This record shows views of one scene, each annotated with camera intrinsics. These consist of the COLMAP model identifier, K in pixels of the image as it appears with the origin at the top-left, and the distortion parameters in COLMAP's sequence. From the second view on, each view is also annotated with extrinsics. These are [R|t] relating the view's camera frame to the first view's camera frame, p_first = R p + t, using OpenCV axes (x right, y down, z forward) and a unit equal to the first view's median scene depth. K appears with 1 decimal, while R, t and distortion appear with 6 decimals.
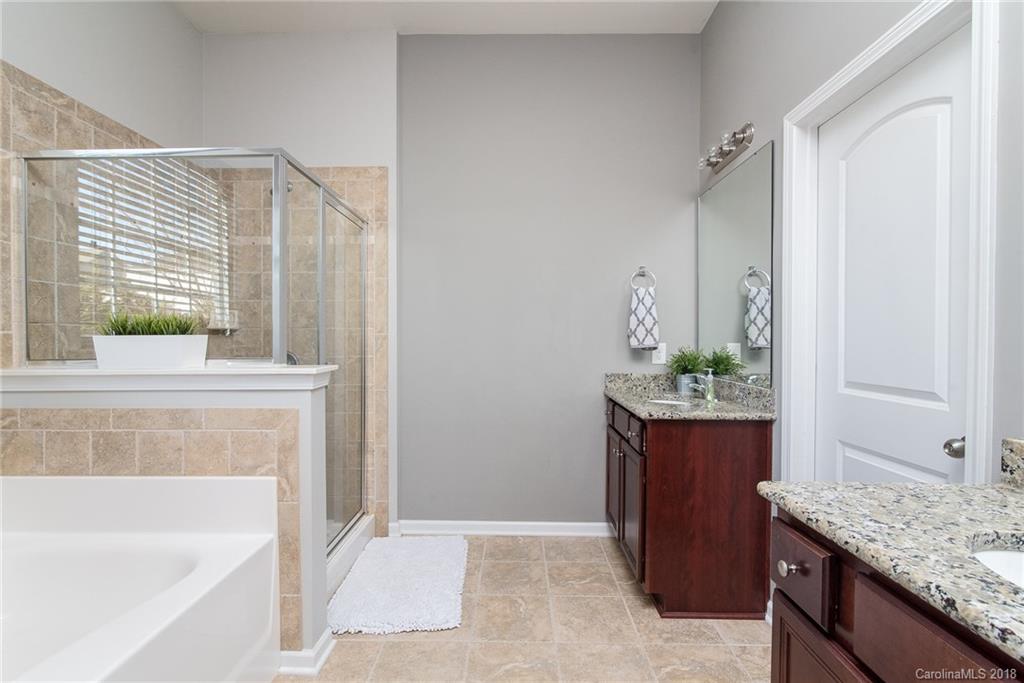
lens RADIAL K [[469.3, 0, 505.4], [0, 469.3, 339.3], [0, 0, 1]] dist [-0.002392, -0.001026]
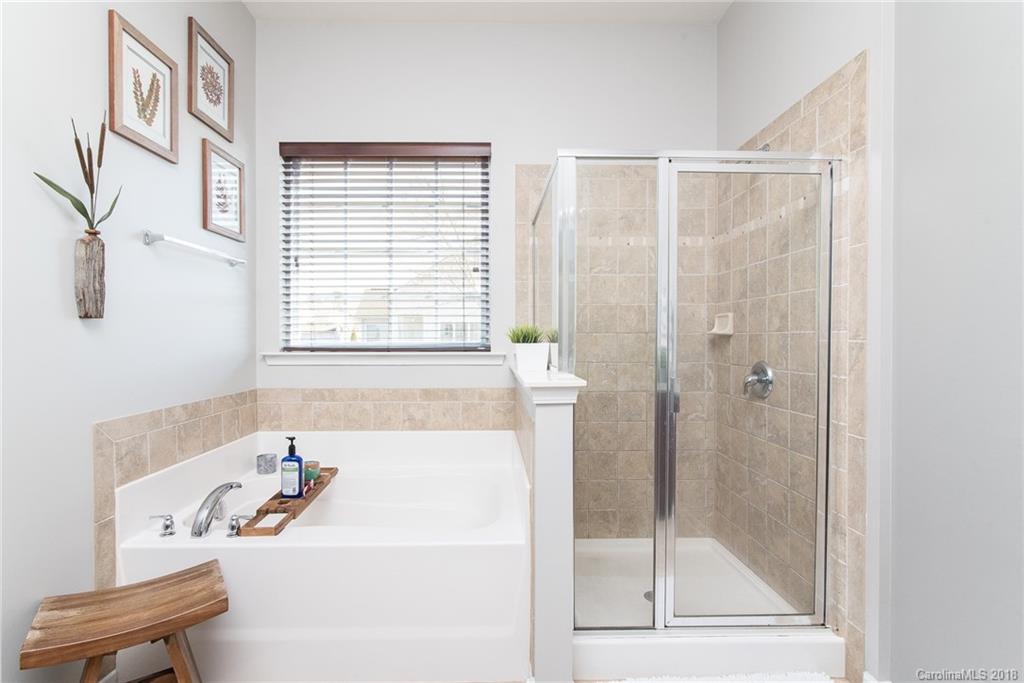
lens RADIAL K [[469.3, 0, 507.8], [0, 469.3, 339.6], [0, 0, 1]] dist [-0.002392, -0.001026]
pose [[0.048566, 0.007078, -0.998795, 0.305094], [-0.003310, 0.999971, 0.006926, -0.015462], [0.998814, 0.002970, 0.048588, 0.545729]]
